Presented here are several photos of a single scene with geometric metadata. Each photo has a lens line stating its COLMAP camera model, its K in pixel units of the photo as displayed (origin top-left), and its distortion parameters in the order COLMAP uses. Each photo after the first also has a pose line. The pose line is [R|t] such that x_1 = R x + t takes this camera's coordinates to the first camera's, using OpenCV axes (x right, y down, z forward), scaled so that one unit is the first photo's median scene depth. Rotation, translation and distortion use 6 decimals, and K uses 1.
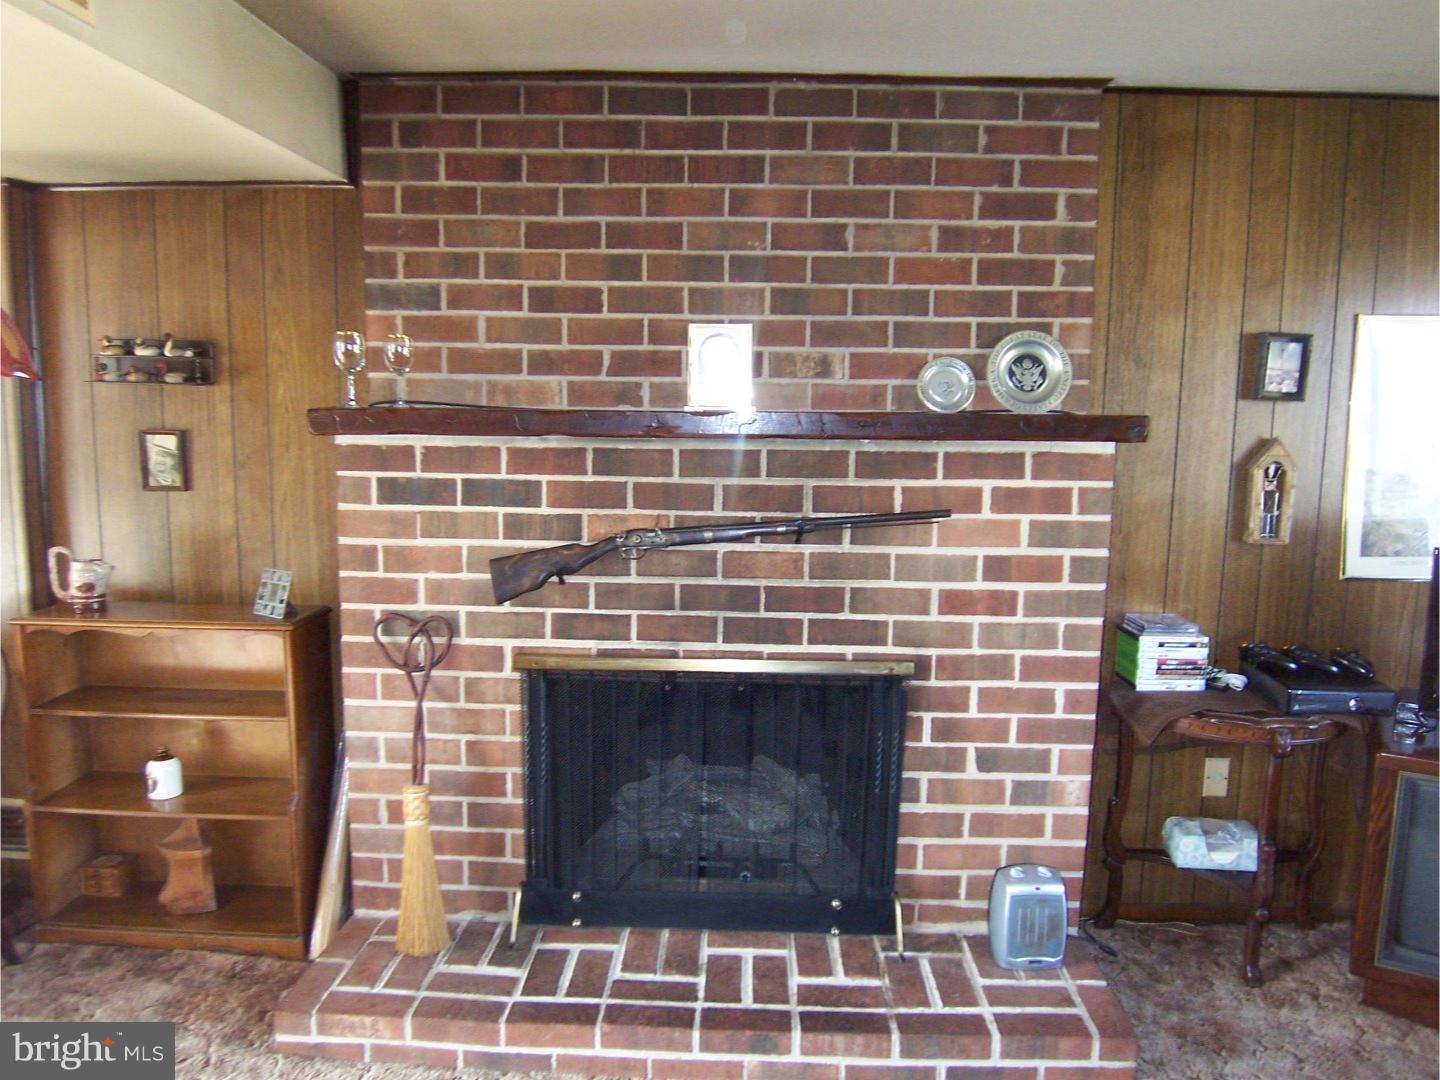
lens RADIAL K [[982.2, 0, 720.0], [0, 982.2, 540.0], [0, 0, 1]] dist [0.005198, -0.073831]
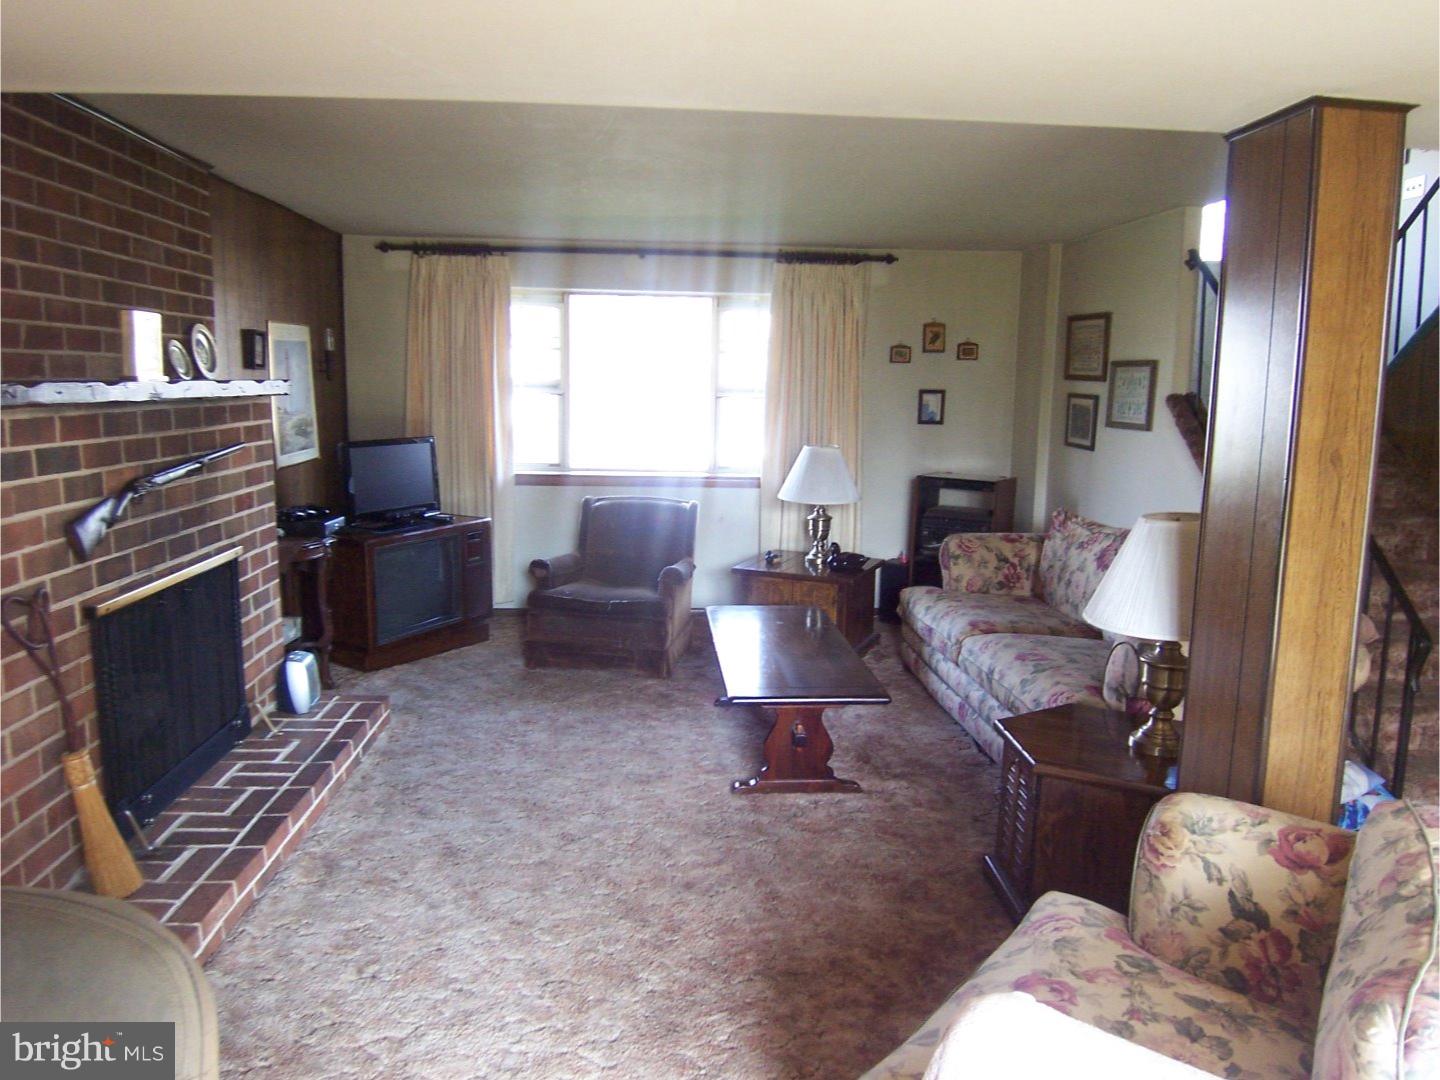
lens RADIAL K [[982.2, 0, 720.0], [0, 982.2, 540.0], [0, 0, 1]] dist [0.005198, -0.073831]
pose [[-0.106034, -0.167984, 0.980070, -1.360214], [0.116251, 0.976774, 0.179996, -0.069869], [-0.987544, 0.133020, -0.084043, 0.399125]]
